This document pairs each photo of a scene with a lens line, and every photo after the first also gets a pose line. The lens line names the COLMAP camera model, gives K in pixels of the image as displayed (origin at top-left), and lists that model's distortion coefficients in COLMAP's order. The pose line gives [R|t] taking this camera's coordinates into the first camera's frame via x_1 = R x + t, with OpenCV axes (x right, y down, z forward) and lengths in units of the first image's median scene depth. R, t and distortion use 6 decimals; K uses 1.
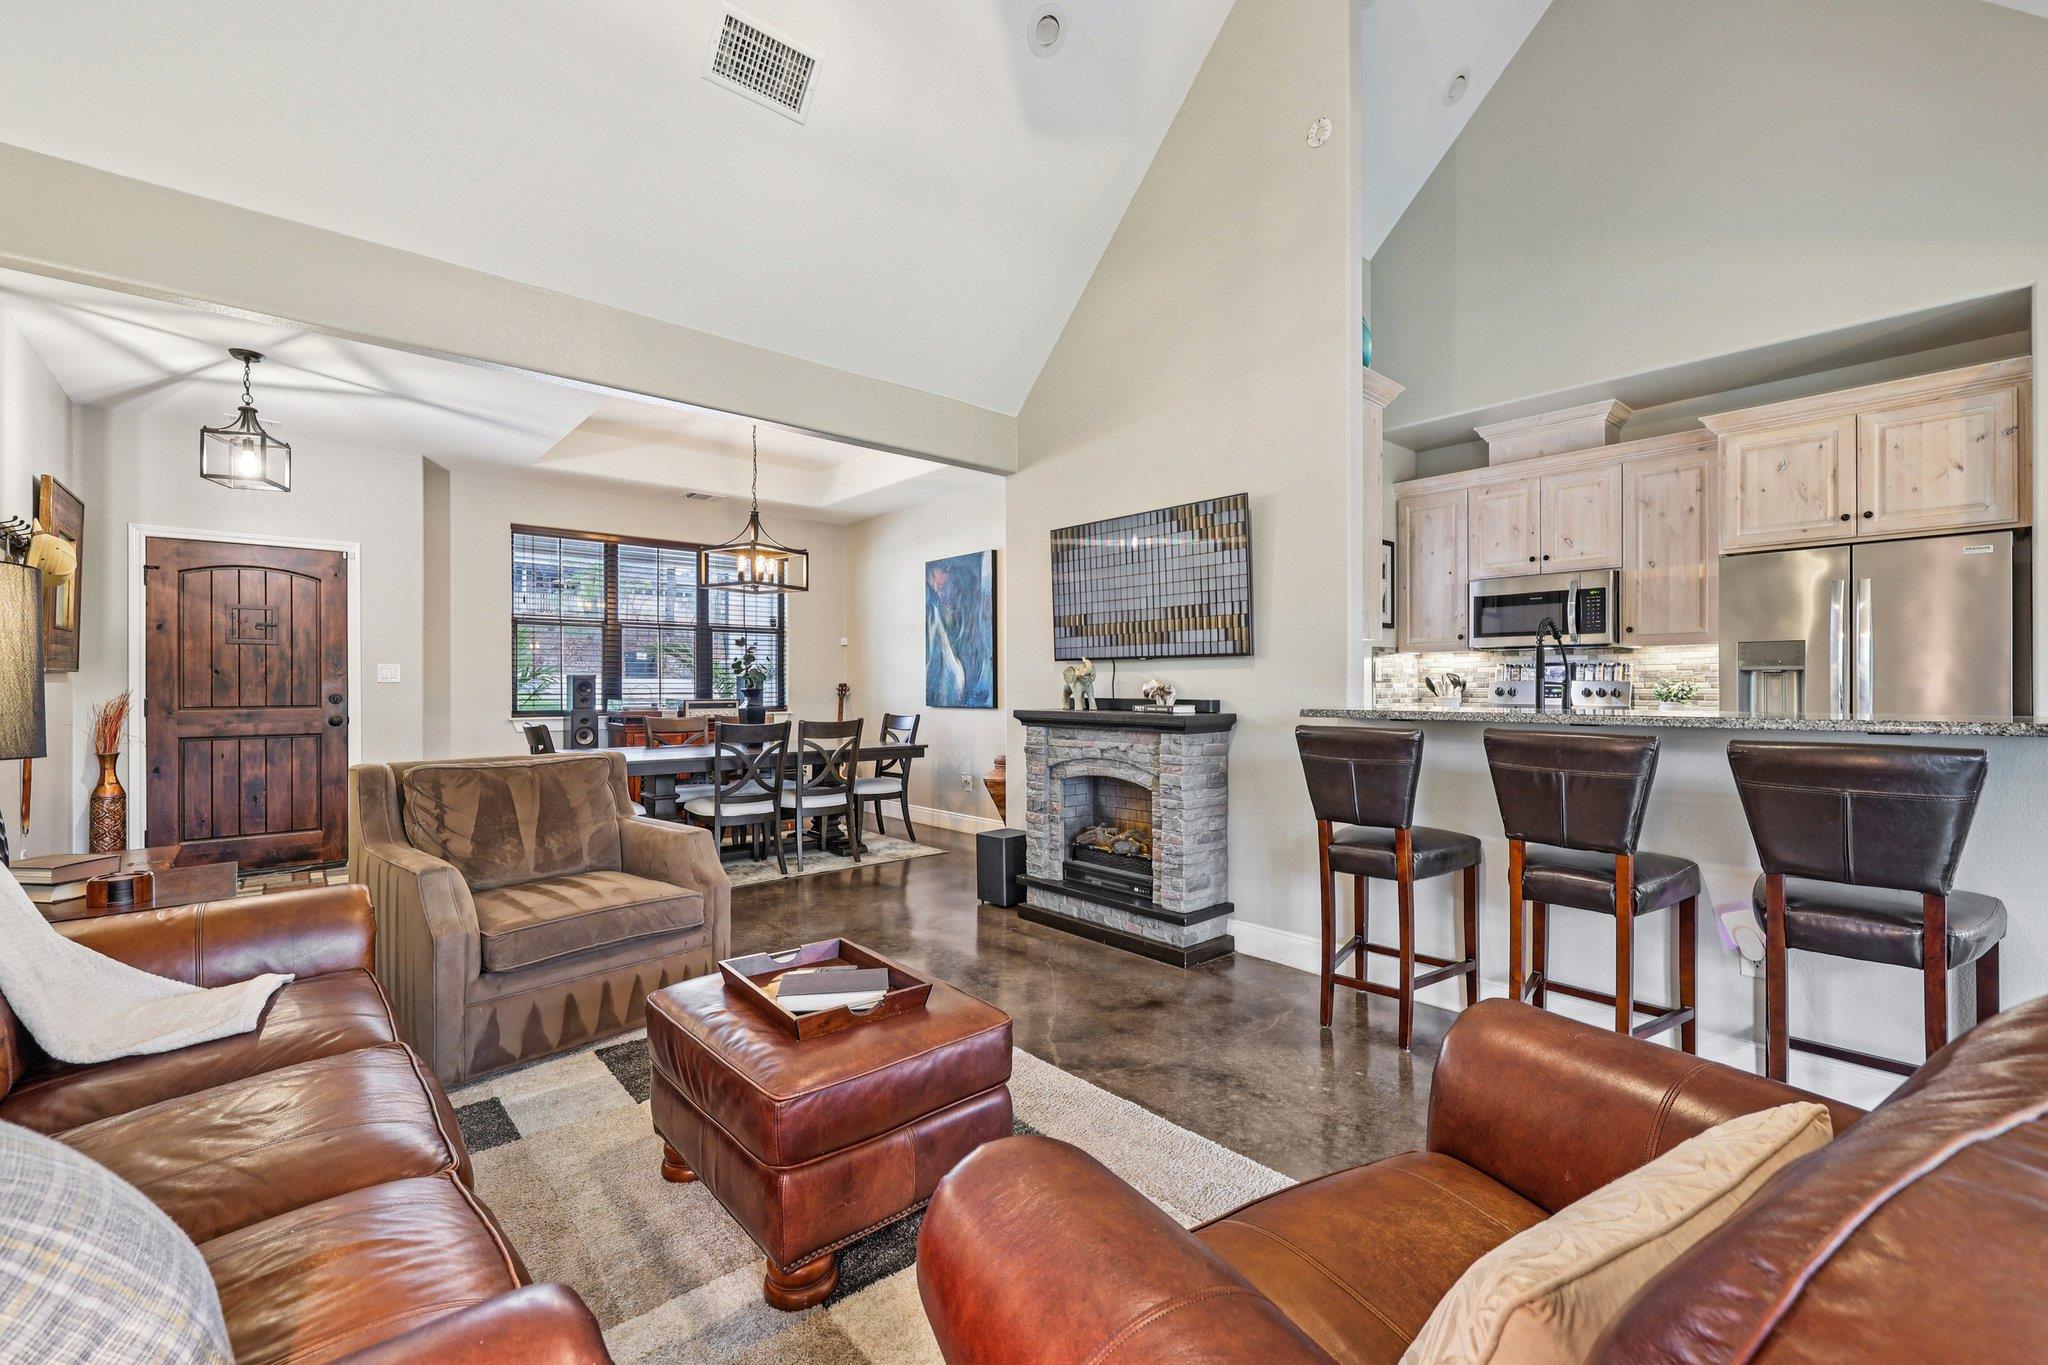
lens RADIAL K [[862.7, 0, 1027.5], [0, 862.7, 684.5], [0, 0, 1]] dist [-0.000097, 0.001276]
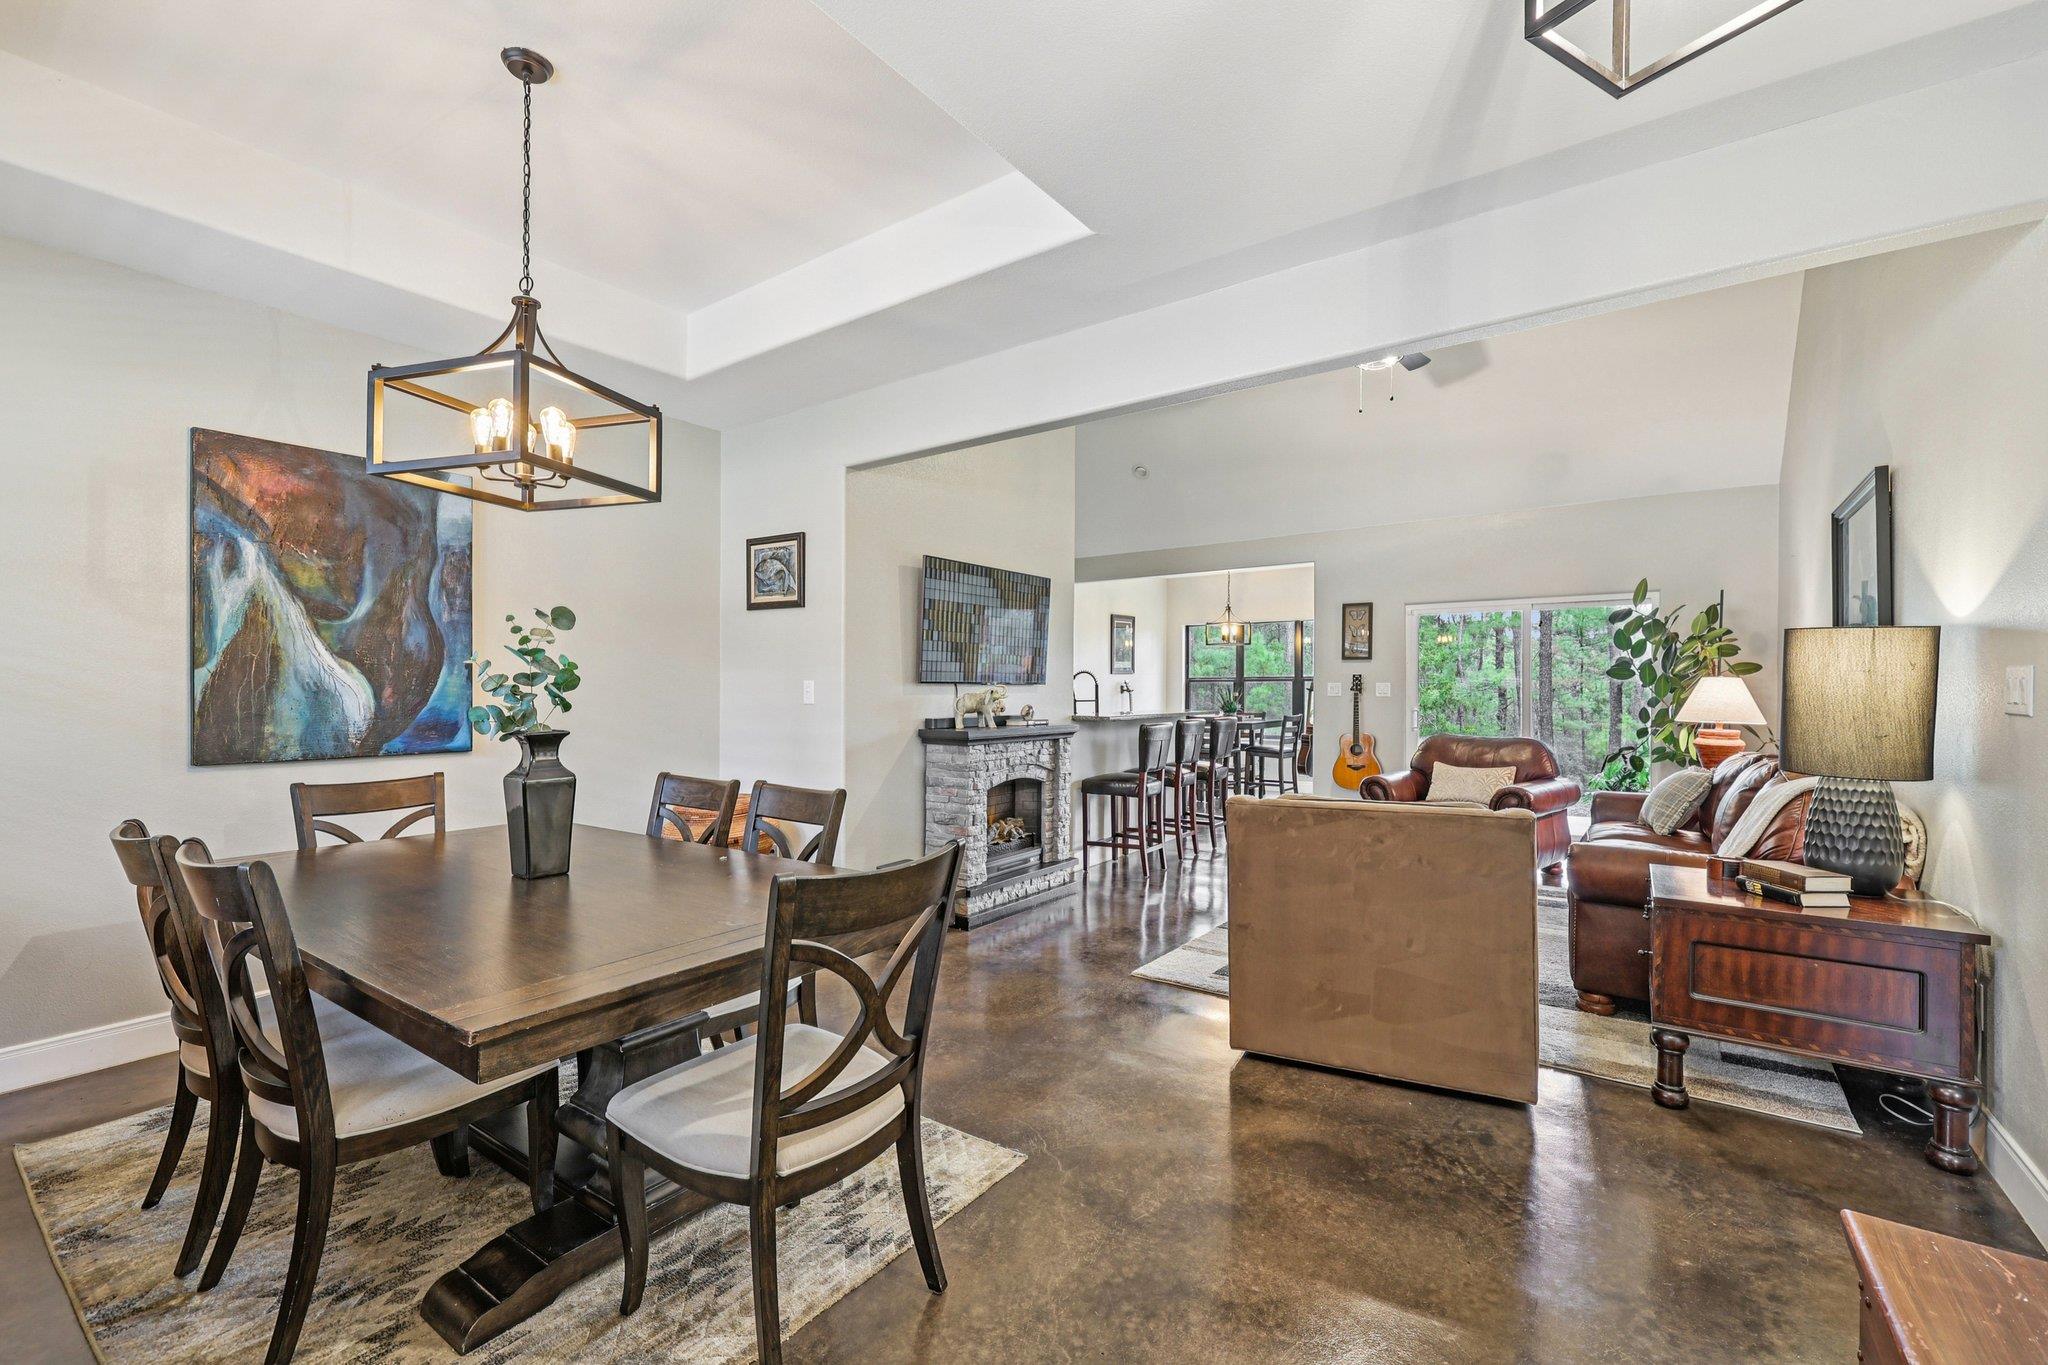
lens RADIAL K [[862.7, 0, 1032.4], [0, 862.7, 688.1], [0, 0, 1]] dist [-0.000097, 0.001276]
pose [[-0.218776, 0.004198, 0.975766, -0.981431], [0.002104, 0.999990, -0.003831, -0.016813], [-0.975773, 0.001215, -0.218782, 1.080030]]
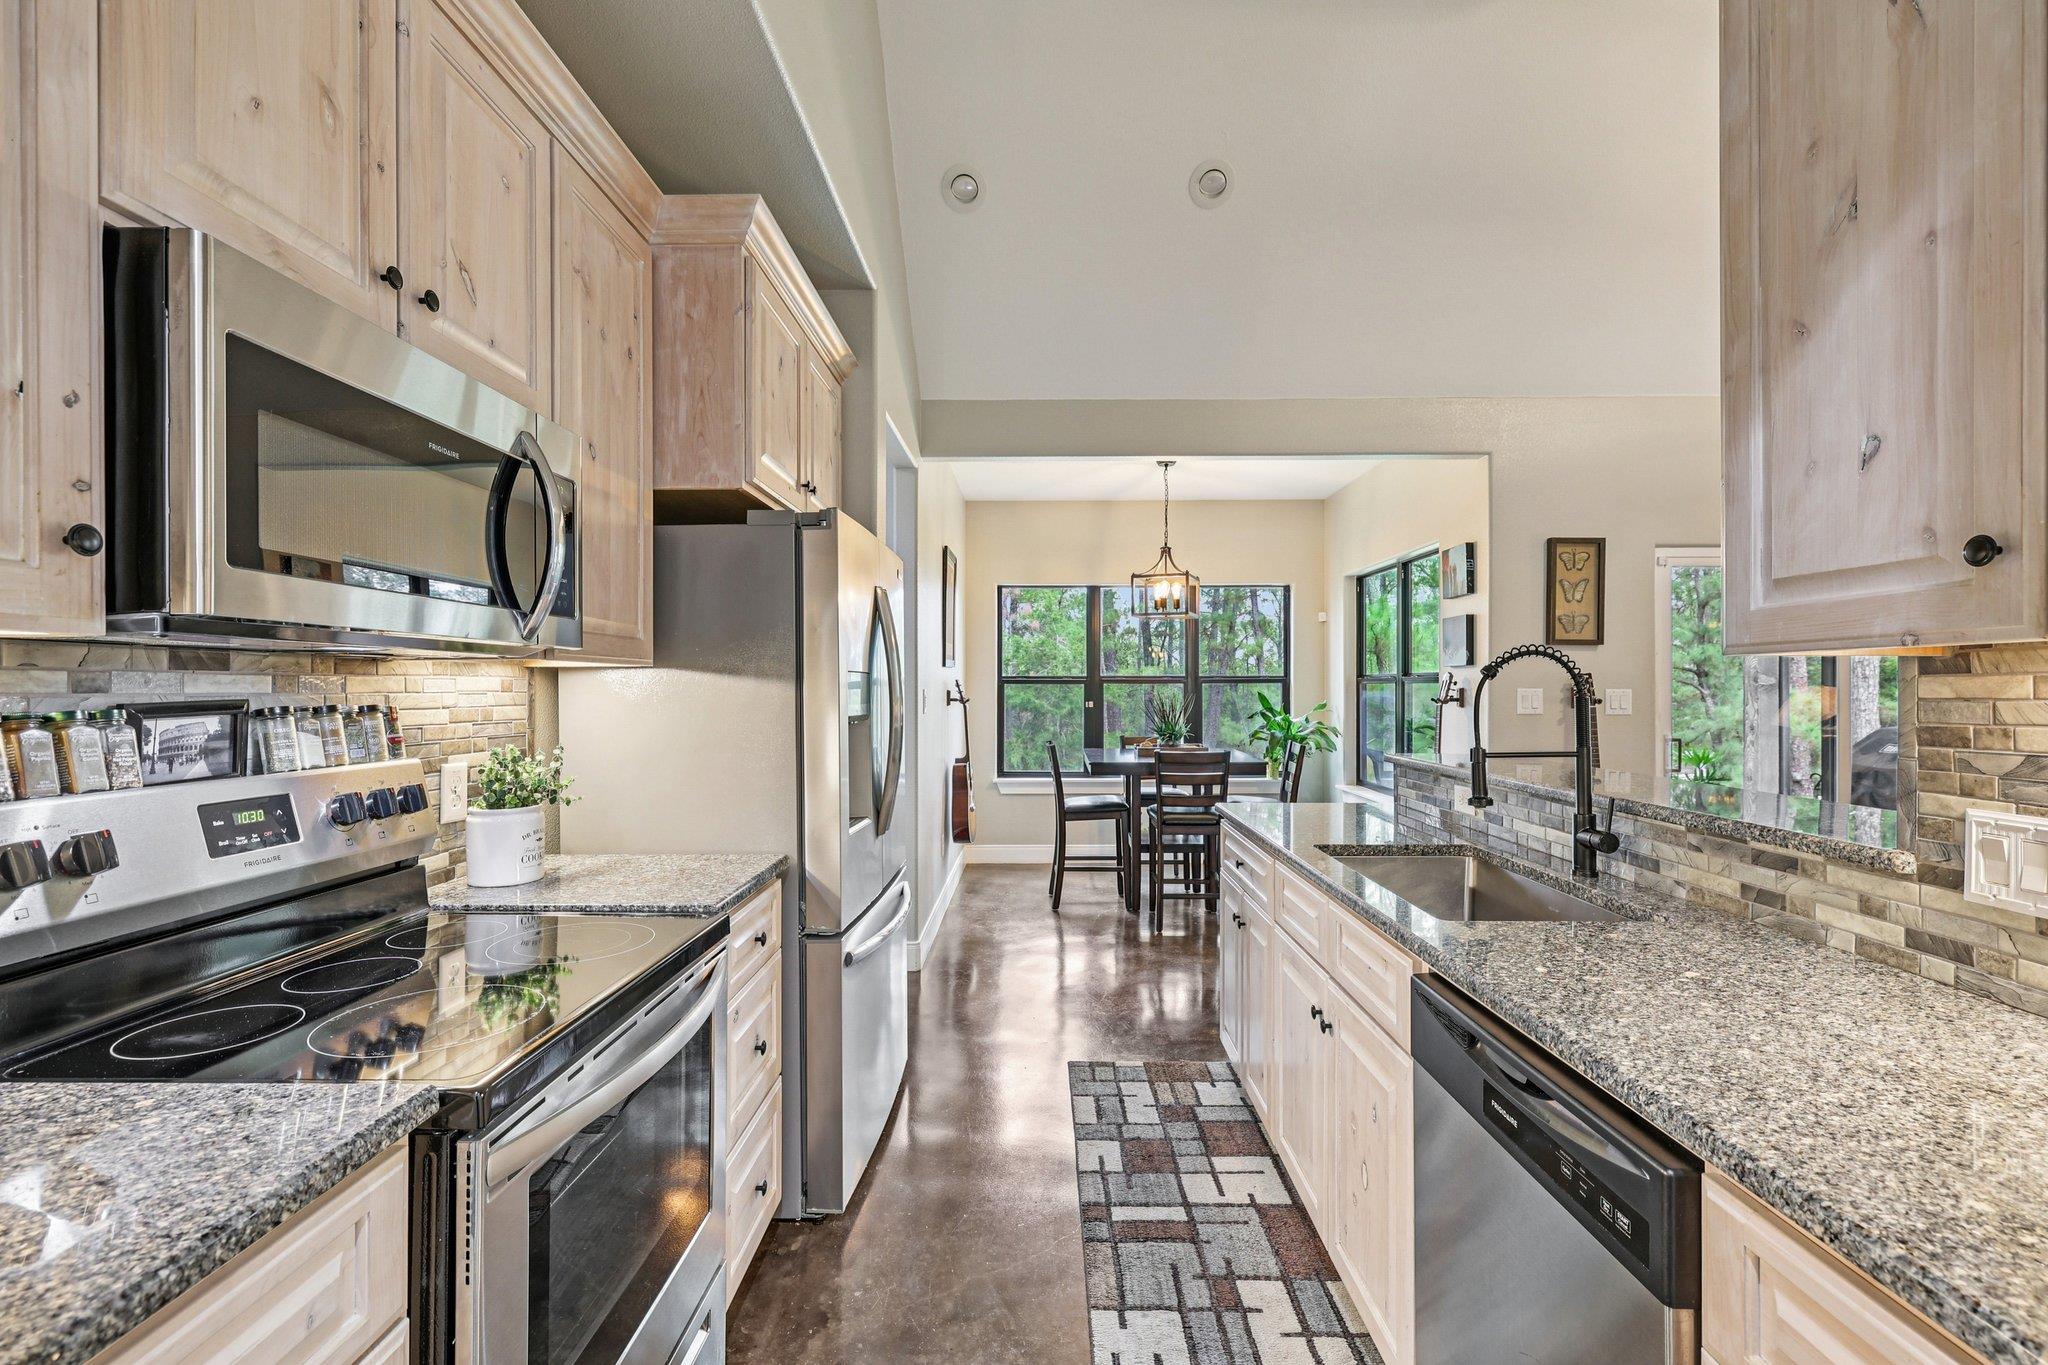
lens RADIAL K [[862.7, 0, 1039.3], [0, 862.7, 686.9], [0, 0, 1]] dist [-0.000097, 0.001276]
pose [[-0.732387, 0.003544, 0.680880, 0.307478], [0.001264, 0.999992, -0.003846, -0.031711], [-0.680888, -0.001956, -0.732385, 1.120534]]
